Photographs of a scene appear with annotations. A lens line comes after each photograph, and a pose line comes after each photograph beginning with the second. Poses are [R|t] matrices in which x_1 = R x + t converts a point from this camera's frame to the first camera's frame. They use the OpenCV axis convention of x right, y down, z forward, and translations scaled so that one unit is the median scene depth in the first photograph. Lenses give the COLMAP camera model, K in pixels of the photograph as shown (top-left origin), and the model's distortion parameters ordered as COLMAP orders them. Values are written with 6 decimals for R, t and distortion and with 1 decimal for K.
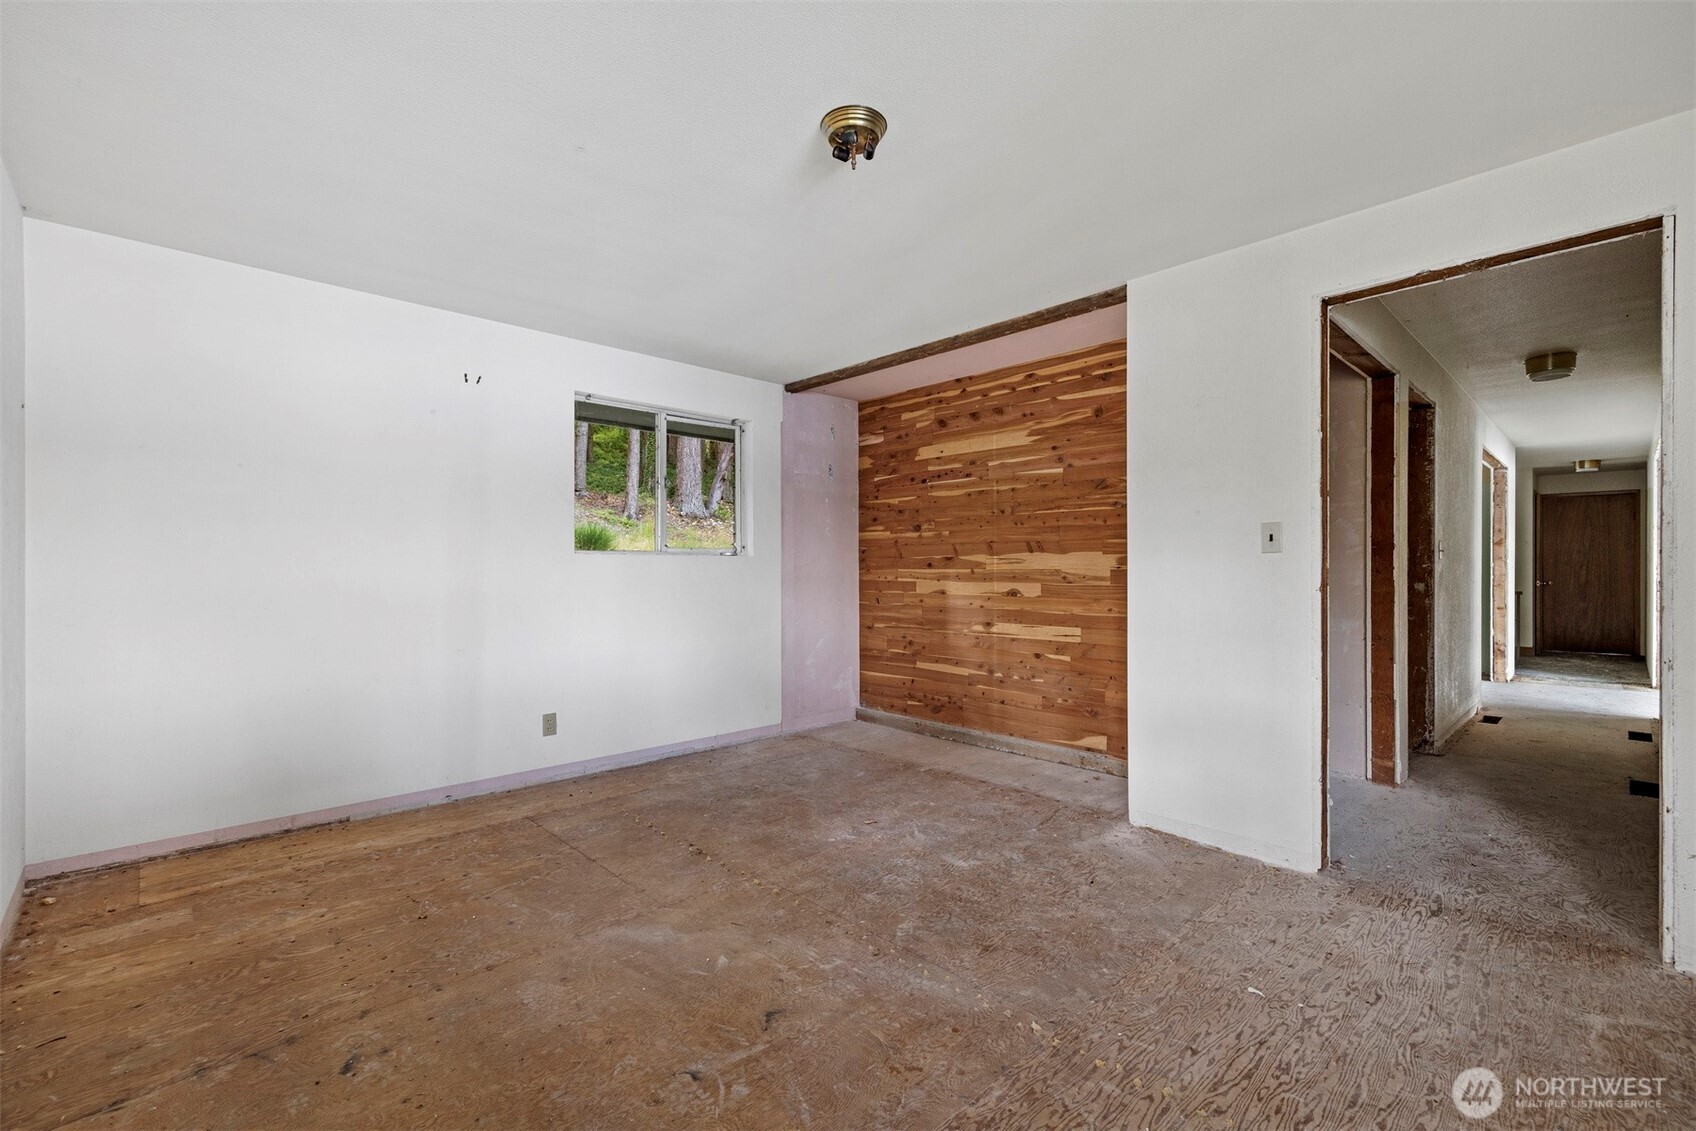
lens RADIAL K [[722.0, 0, 848.7], [0, 722.0, 569.9], [0, 0, 1]] dist [0.002941, 0.000359]
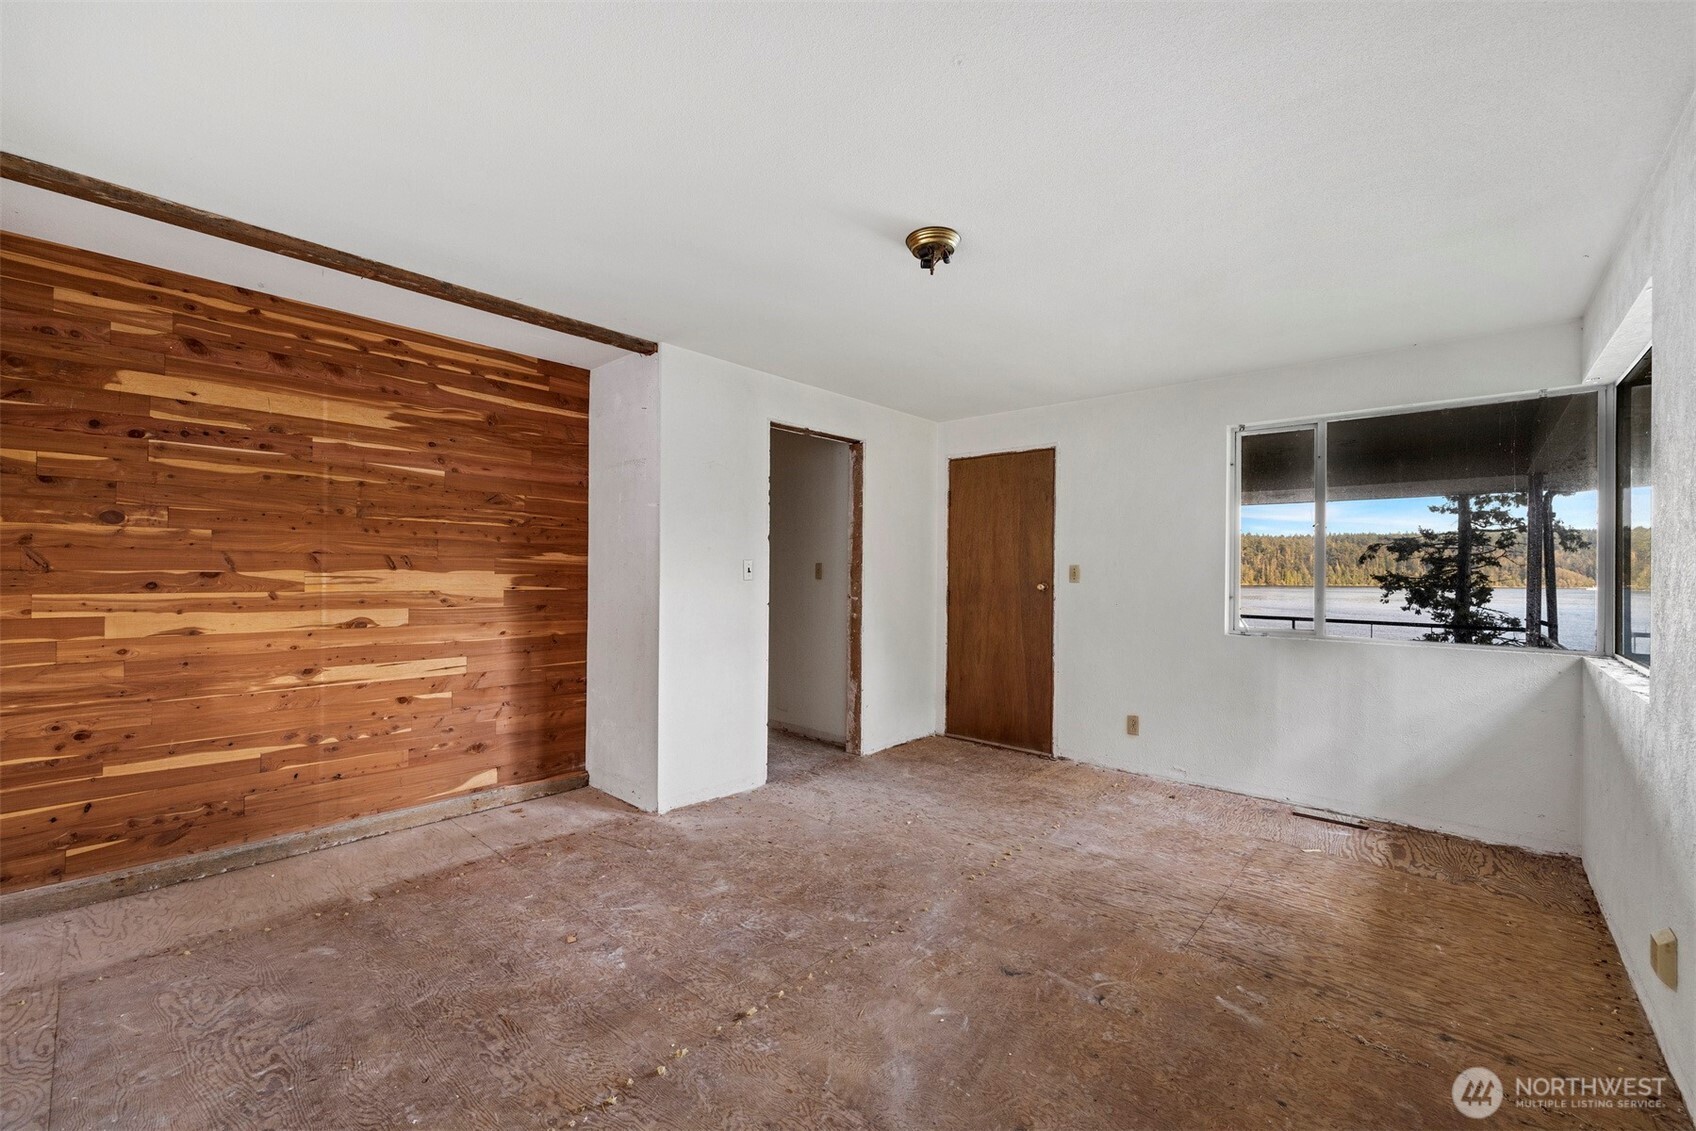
lens RADIAL K [[680.5, 0, 848.0], [0, 680.5, 565.5], [0, 0, 1]] dist [-0.000876, 0.000022]
pose [[-0.073051, 0.009301, 0.997285, -0.520690], [-0.011551, 0.999882, -0.010171, -0.026867], [-0.997261, -0.012263, -0.072935, 0.569610]]
